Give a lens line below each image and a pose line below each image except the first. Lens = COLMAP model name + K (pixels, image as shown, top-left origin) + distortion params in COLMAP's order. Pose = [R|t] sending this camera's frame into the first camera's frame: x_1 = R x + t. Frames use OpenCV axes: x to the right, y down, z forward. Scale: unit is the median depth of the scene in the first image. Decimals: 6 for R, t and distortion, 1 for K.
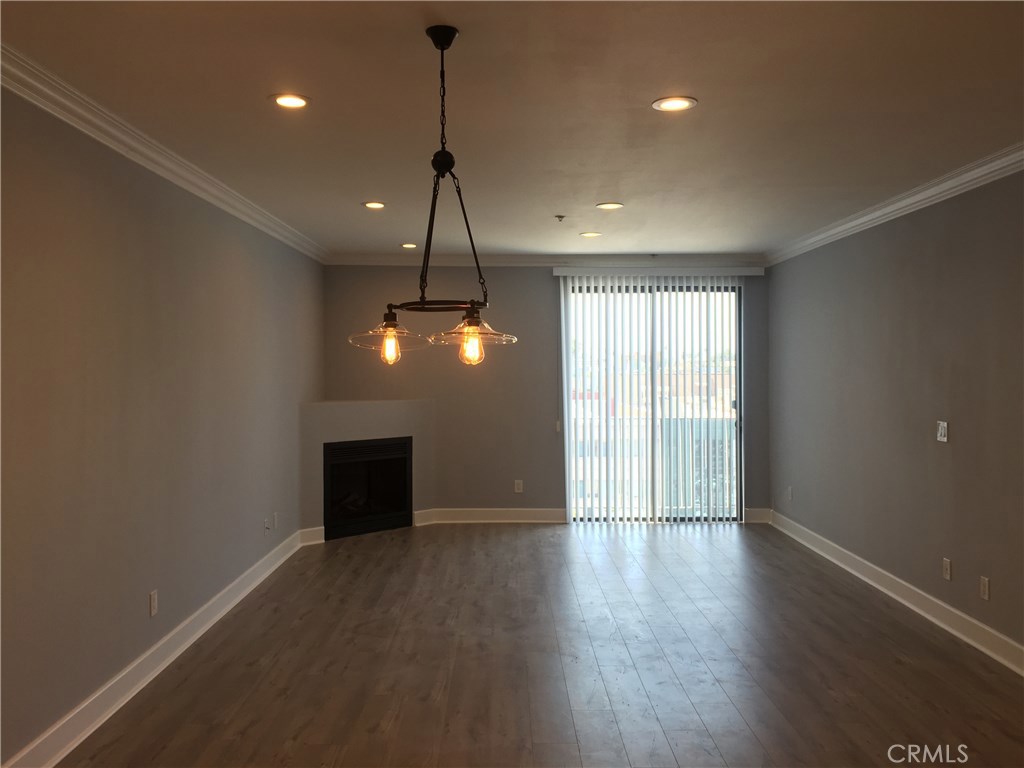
lens RADIAL K [[879.1, 0, 505.5], [0, 879.1, 359.9], [0, 0, 1]] dist [0.087543, -0.117237]
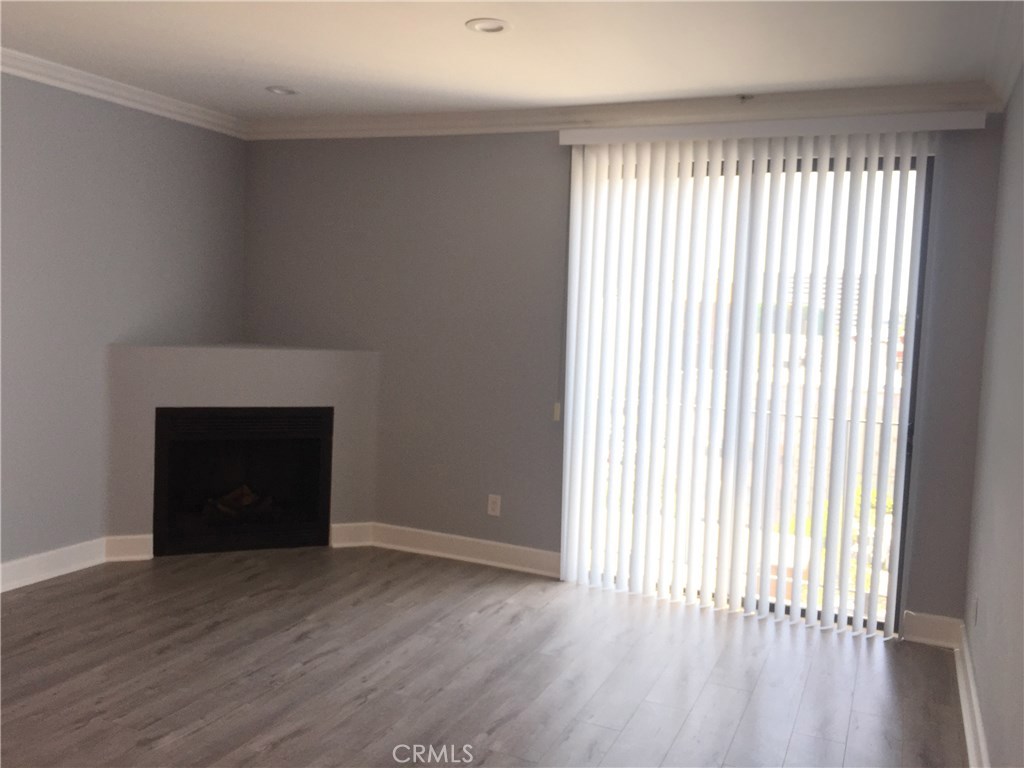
lens RADIAL K [[879.1, 0, 508.5], [0, 879.1, 385.0], [0, 0, 1]] dist [0.087543, -0.117237]
pose [[0.917221, 0.077534, -0.390761, 0.276310], [-0.046006, 0.994931, 0.089423, 0.007987], [0.395713, -0.064044, 0.916138, 0.498399]]
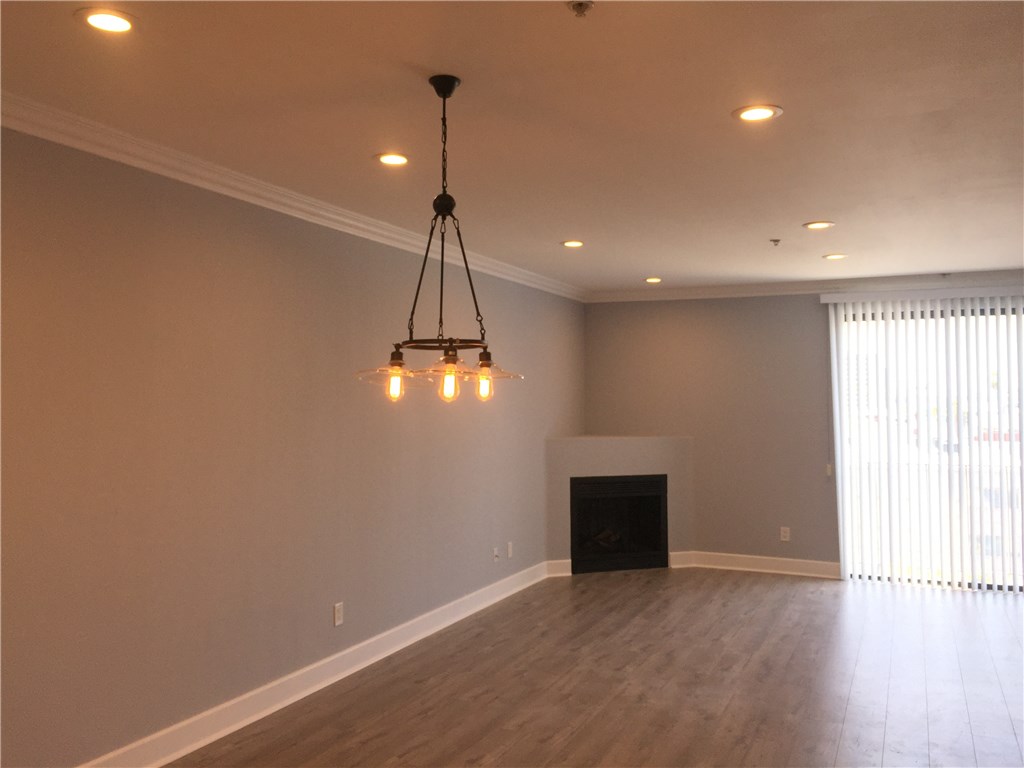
lens RADIAL K [[879.1, 0, 506.5], [0, 879.1, 362.6], [0, 0, 1]] dist [0.087543, -0.117237]
pose [[0.909775, -0.015413, -0.414815, 0.149380], [0.000170, 0.999324, -0.036757, -0.000945], [0.415101, 0.033370, 0.909163, 0.036476]]
